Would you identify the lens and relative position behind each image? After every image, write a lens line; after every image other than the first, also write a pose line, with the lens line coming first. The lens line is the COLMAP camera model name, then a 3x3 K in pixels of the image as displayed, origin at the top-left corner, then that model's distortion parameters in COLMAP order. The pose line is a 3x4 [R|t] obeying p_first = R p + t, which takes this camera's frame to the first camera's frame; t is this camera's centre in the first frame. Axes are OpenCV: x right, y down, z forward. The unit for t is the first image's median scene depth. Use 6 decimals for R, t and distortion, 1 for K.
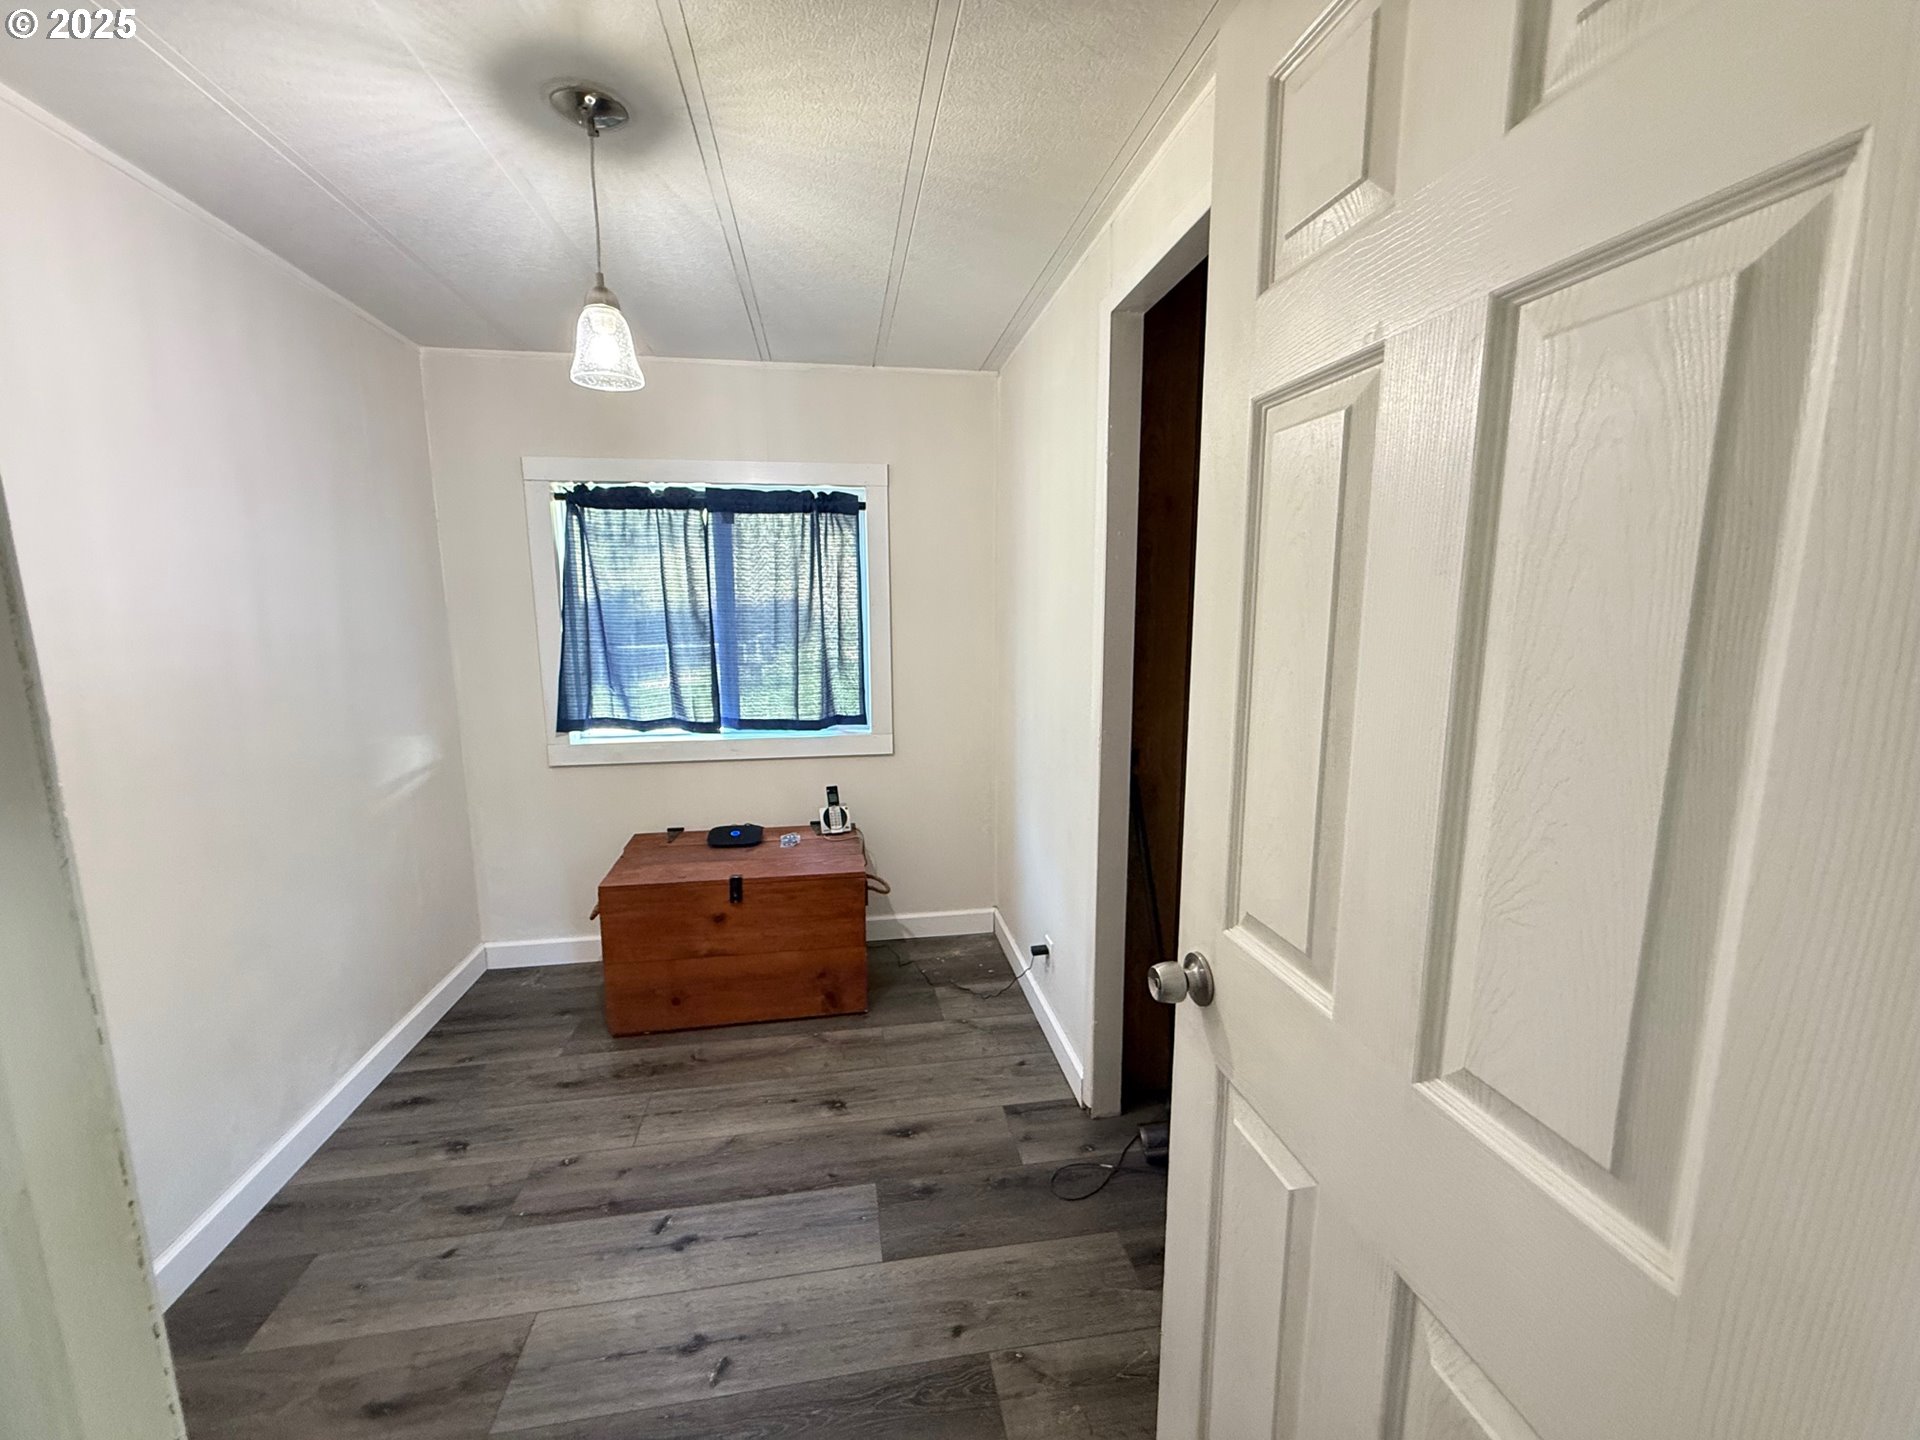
lens RADIAL K [[758.6, 0, 956.5], [0, 758.6, 718.7], [0, 0, 1]] dist [-0.001865, 0.000490]
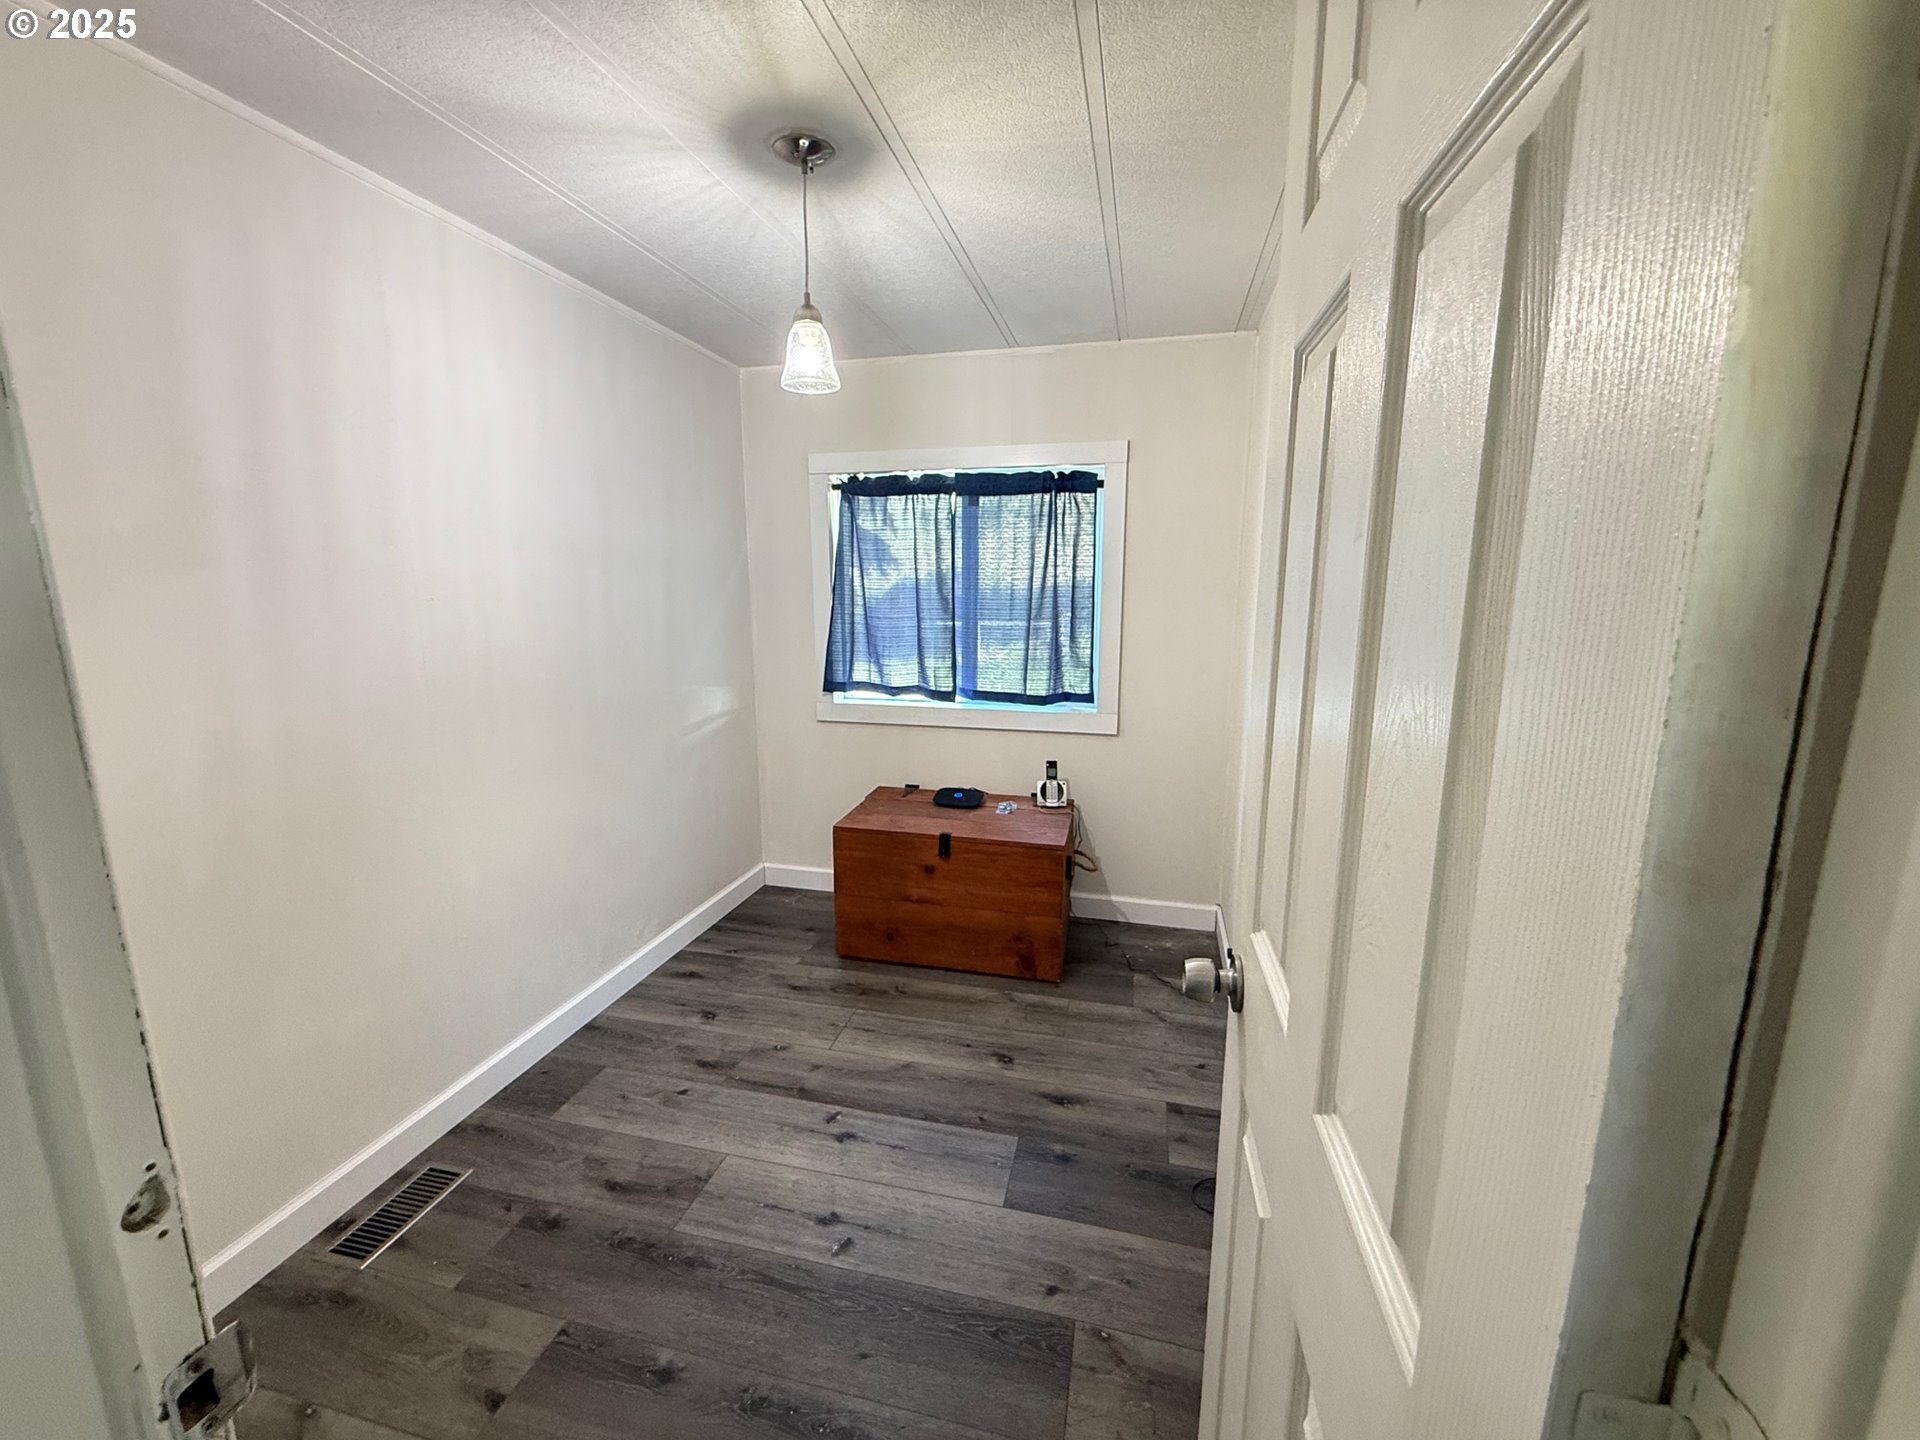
lens RADIAL K [[758.6, 0, 956.5], [0, 758.6, 718.7], [0, 0, 1]] dist [-0.001865, 0.000490]
pose [[0.920980, 0.074509, -0.382420, 0.133023], [-0.065064, 0.997173, 0.037590, 0.002612], [0.384139, -0.009738, 0.923224, 0.005319]]
